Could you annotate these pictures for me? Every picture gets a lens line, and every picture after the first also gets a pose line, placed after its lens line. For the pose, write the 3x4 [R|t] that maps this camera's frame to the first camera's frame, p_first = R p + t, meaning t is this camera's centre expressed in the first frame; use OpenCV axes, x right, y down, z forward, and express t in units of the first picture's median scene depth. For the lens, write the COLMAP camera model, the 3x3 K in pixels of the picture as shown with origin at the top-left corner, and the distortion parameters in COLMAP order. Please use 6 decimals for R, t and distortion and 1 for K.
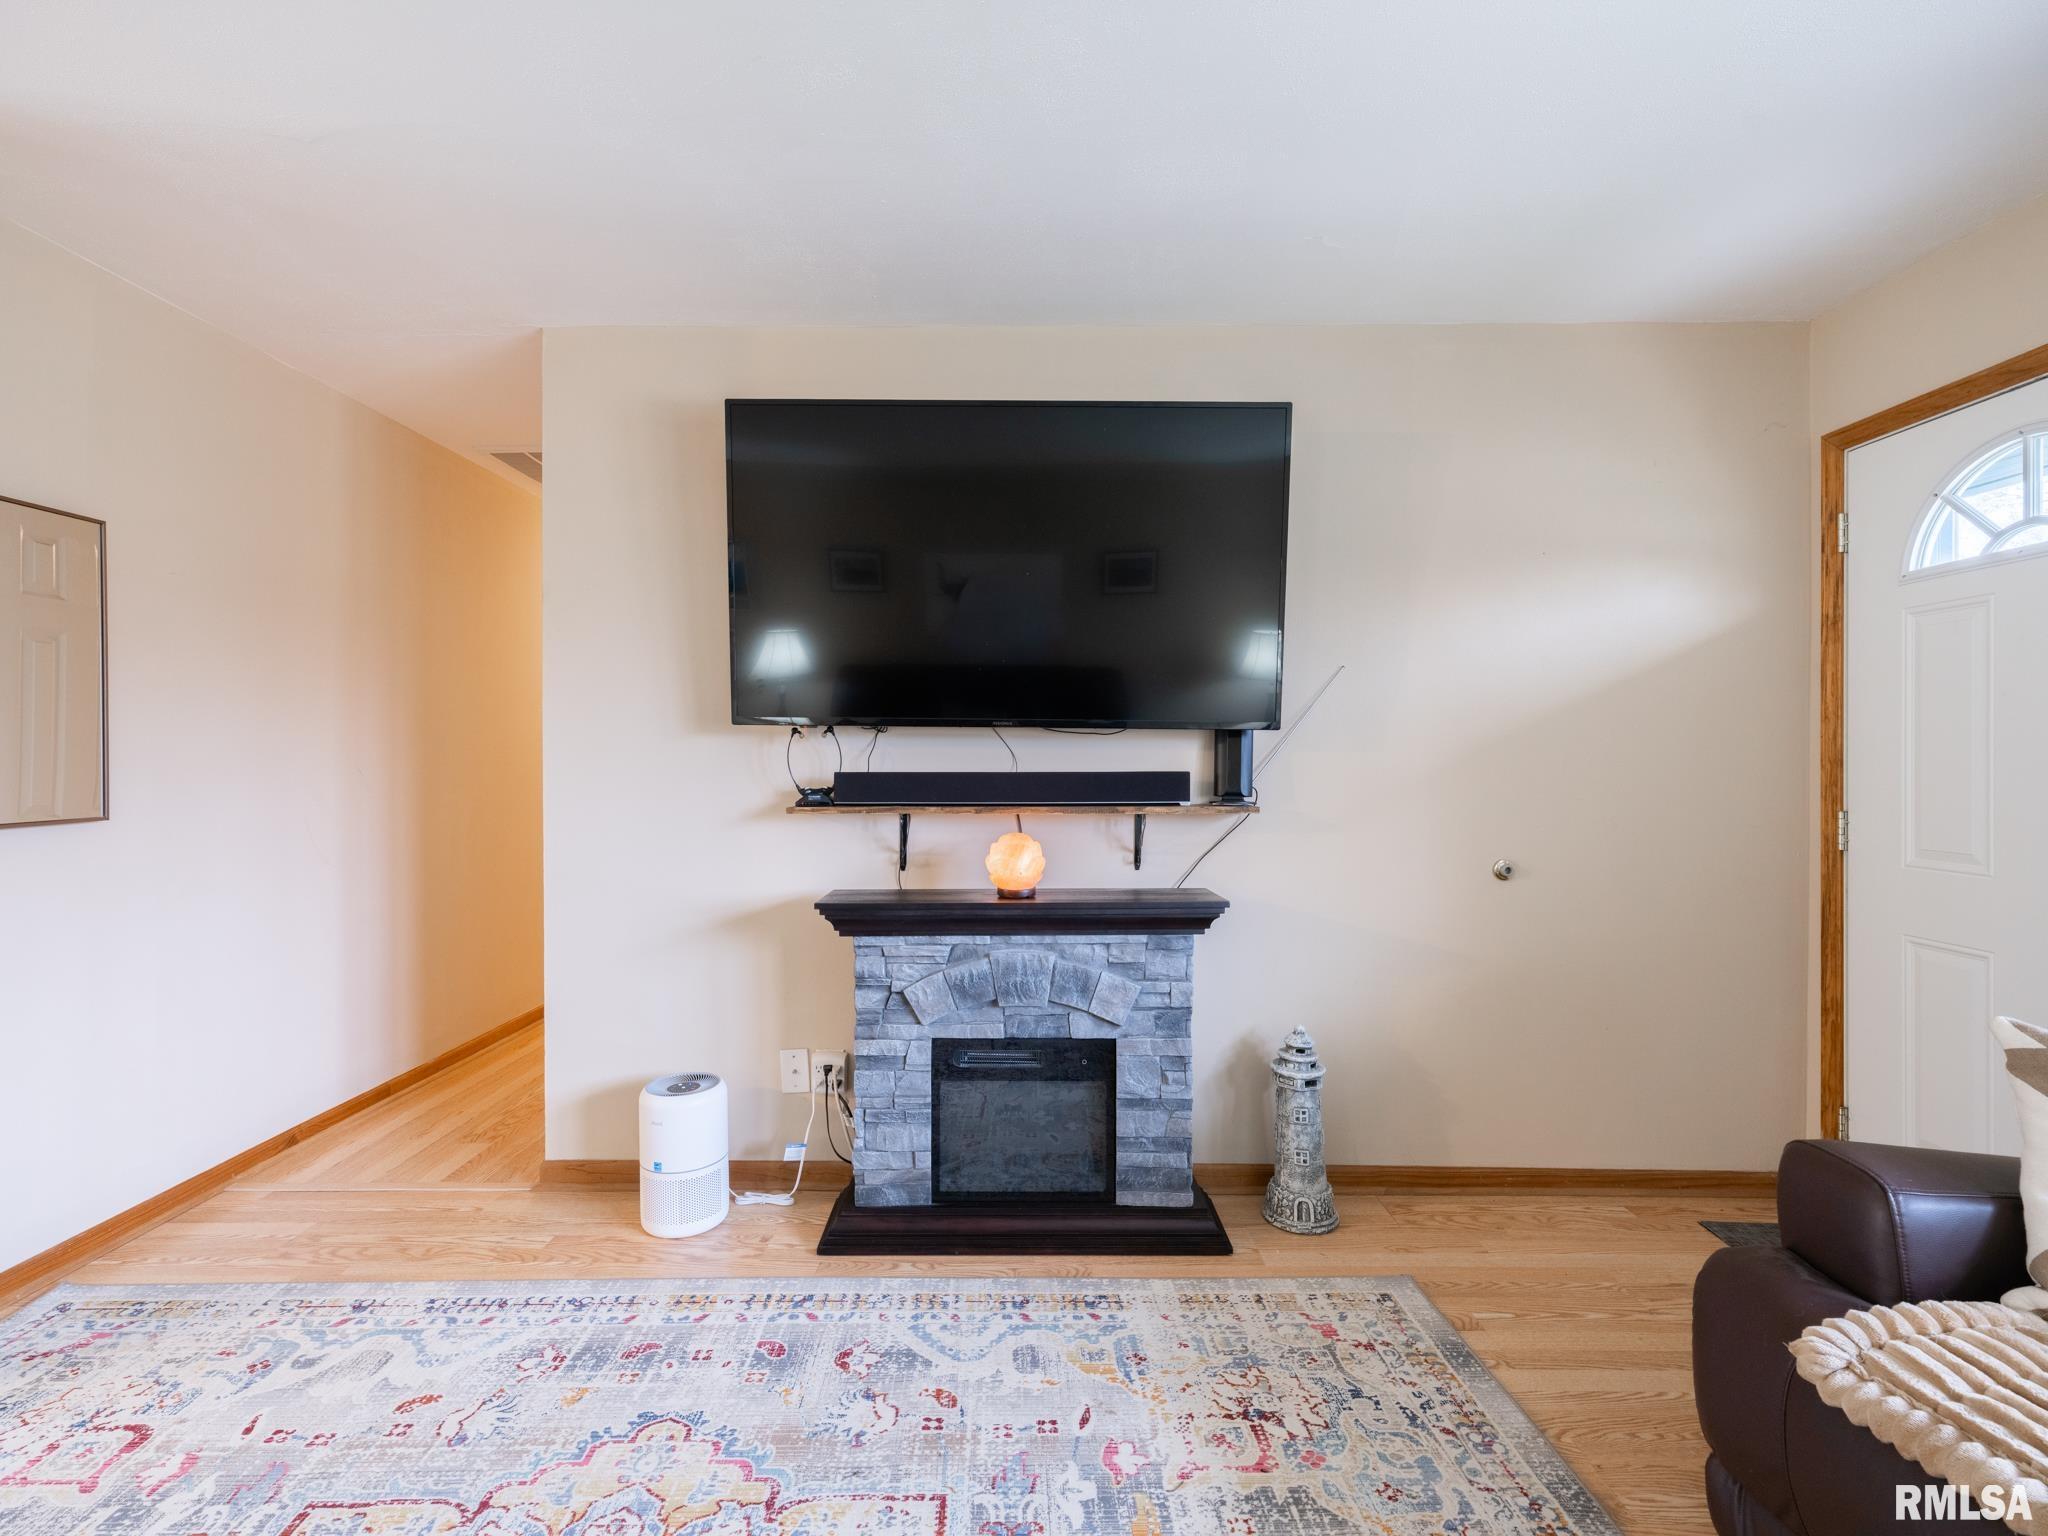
lens RADIAL K [[955.3, 0, 1020.4], [0, 955.3, 768.4], [0, 0, 1]] dist [-0.002724, 0.000693]
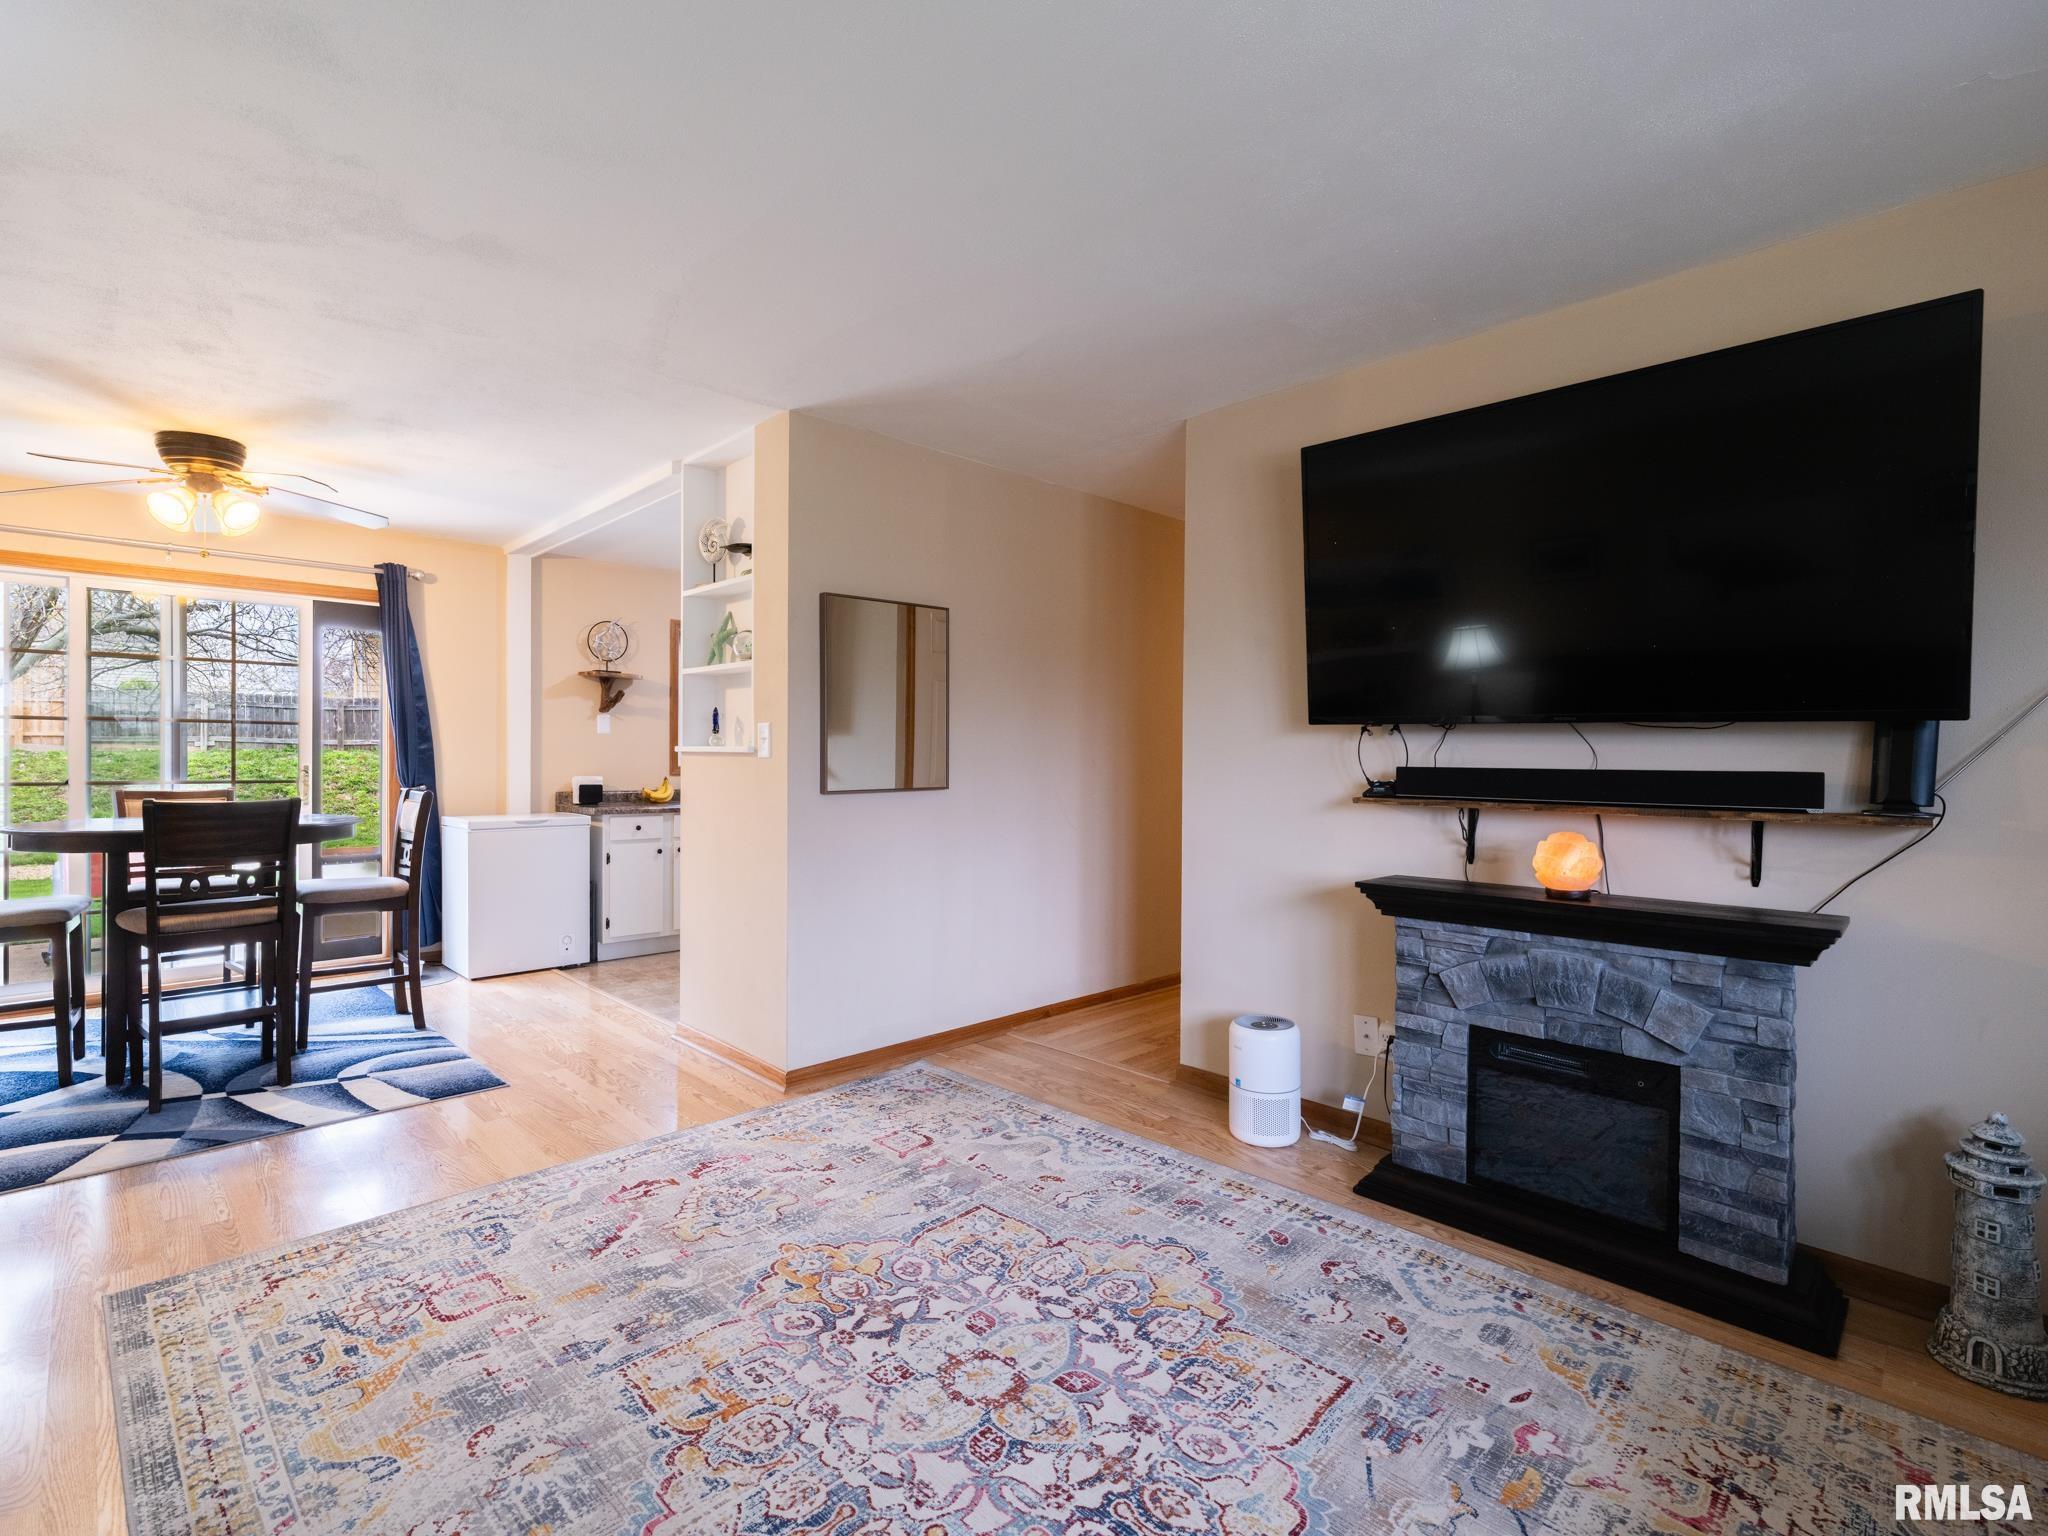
lens RADIAL K [[953.7, 0, 1019.8], [0, 953.7, 768.3], [0, 0, 1]] dist [-0.000427, 0.000834]
pose [[0.706743, 0.015750, -0.707295, 0.292494], [-0.013730, 0.999869, 0.008546, 0.002361], [0.707337, 0.003672, 0.706867, -0.079209]]
